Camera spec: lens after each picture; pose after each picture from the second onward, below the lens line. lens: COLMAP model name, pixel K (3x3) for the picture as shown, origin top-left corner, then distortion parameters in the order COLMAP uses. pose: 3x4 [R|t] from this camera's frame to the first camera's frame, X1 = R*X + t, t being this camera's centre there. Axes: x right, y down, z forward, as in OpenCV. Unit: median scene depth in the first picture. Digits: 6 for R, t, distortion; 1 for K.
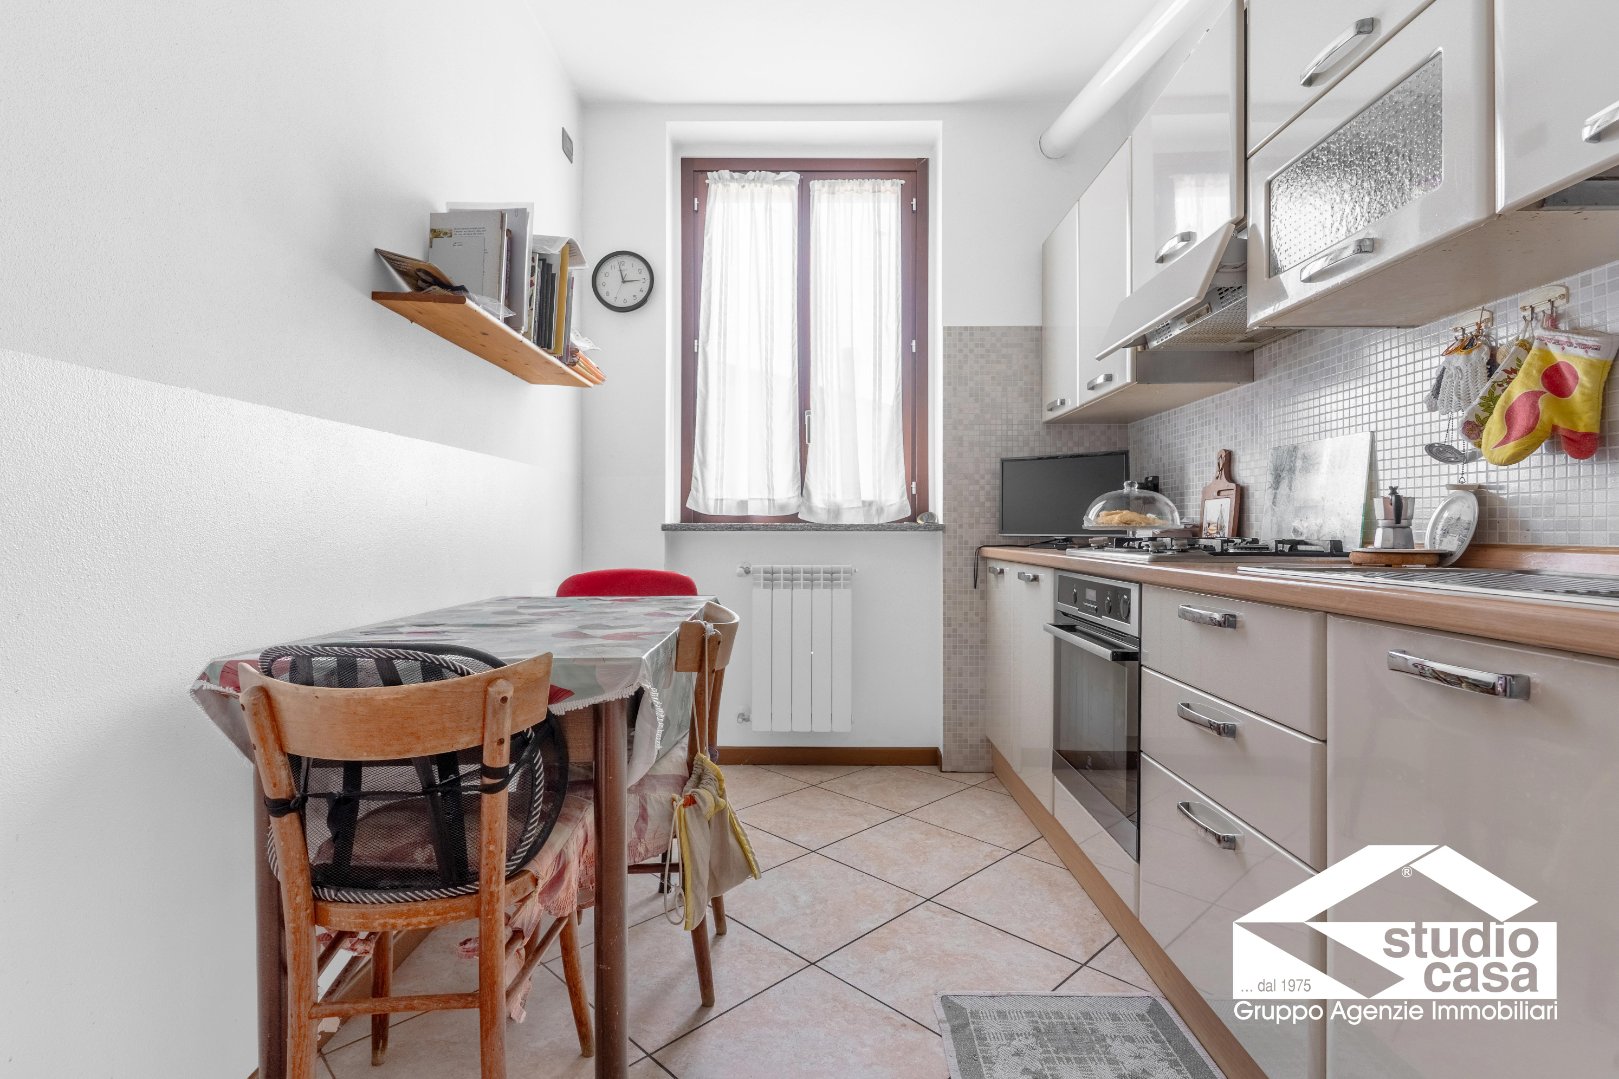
lens RADIAL K [[779.4, 0, 801.5], [0, 779.4, 525.4], [0, 0, 1]] dist [0.002201, -0.002494]
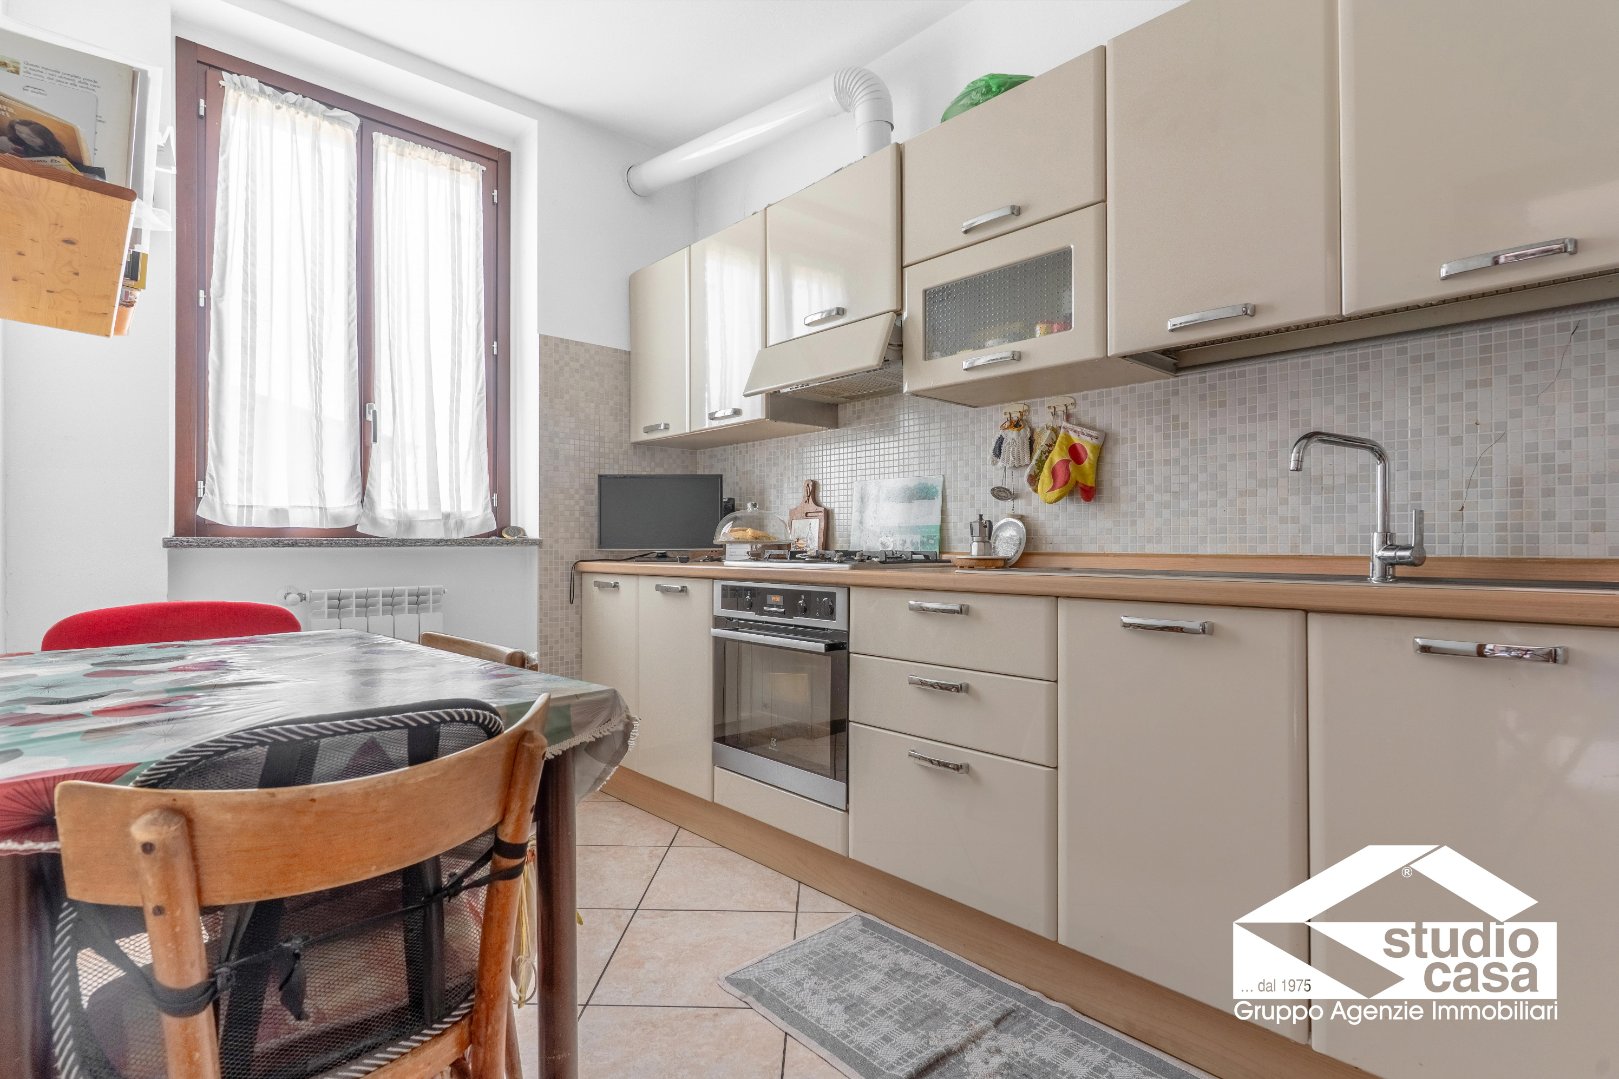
lens RADIAL K [[779.4, 0, 808.6], [0, 779.4, 538.5], [0, 0, 1]] dist [0.002201, -0.002494]
pose [[0.727839, 0.001147, 0.685747, -0.266735], [-0.000064, 0.999999, -0.001606, -0.000738], [-0.685748, 0.001125, 0.727838, 0.077388]]
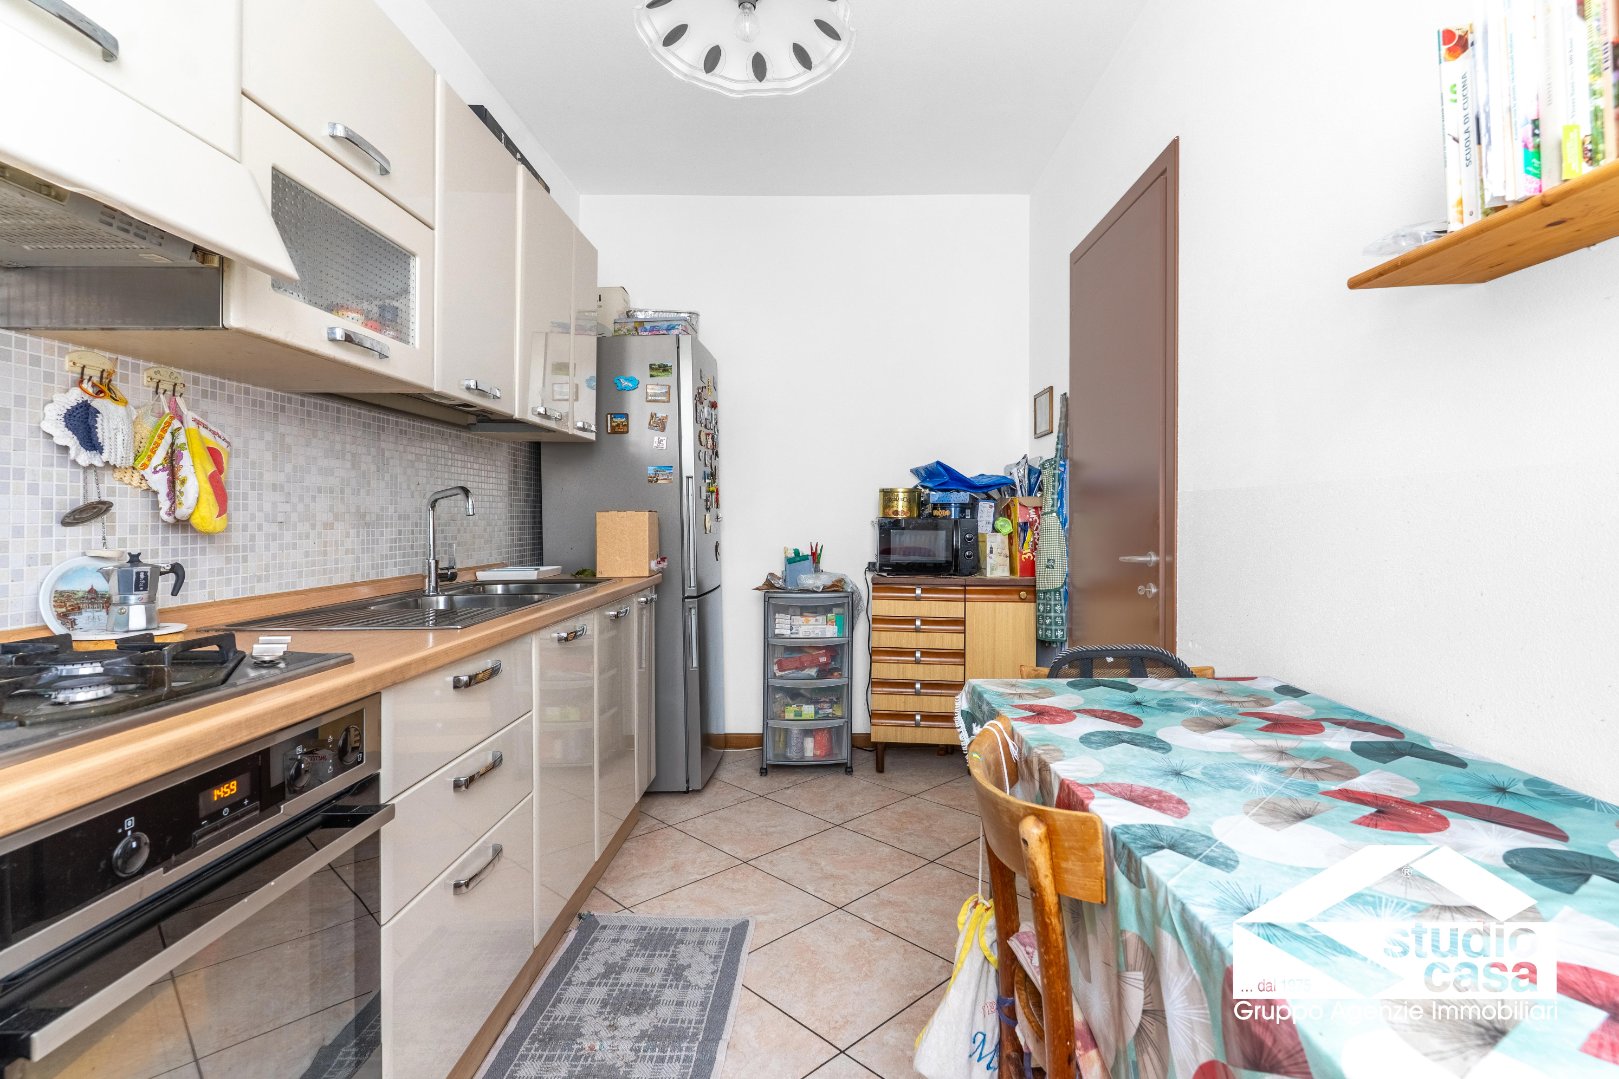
lens RADIAL K [[779.4, 0, 812.0], [0, 779.4, 534.5], [0, 0, 1]] dist [0.002201, -0.002494]
pose [[-0.999707, 0.004256, 0.023847, 0.017132], [0.004698, 0.999818, 0.018488, -0.042813], [-0.023764, 0.018595, -0.999545, 0.956210]]
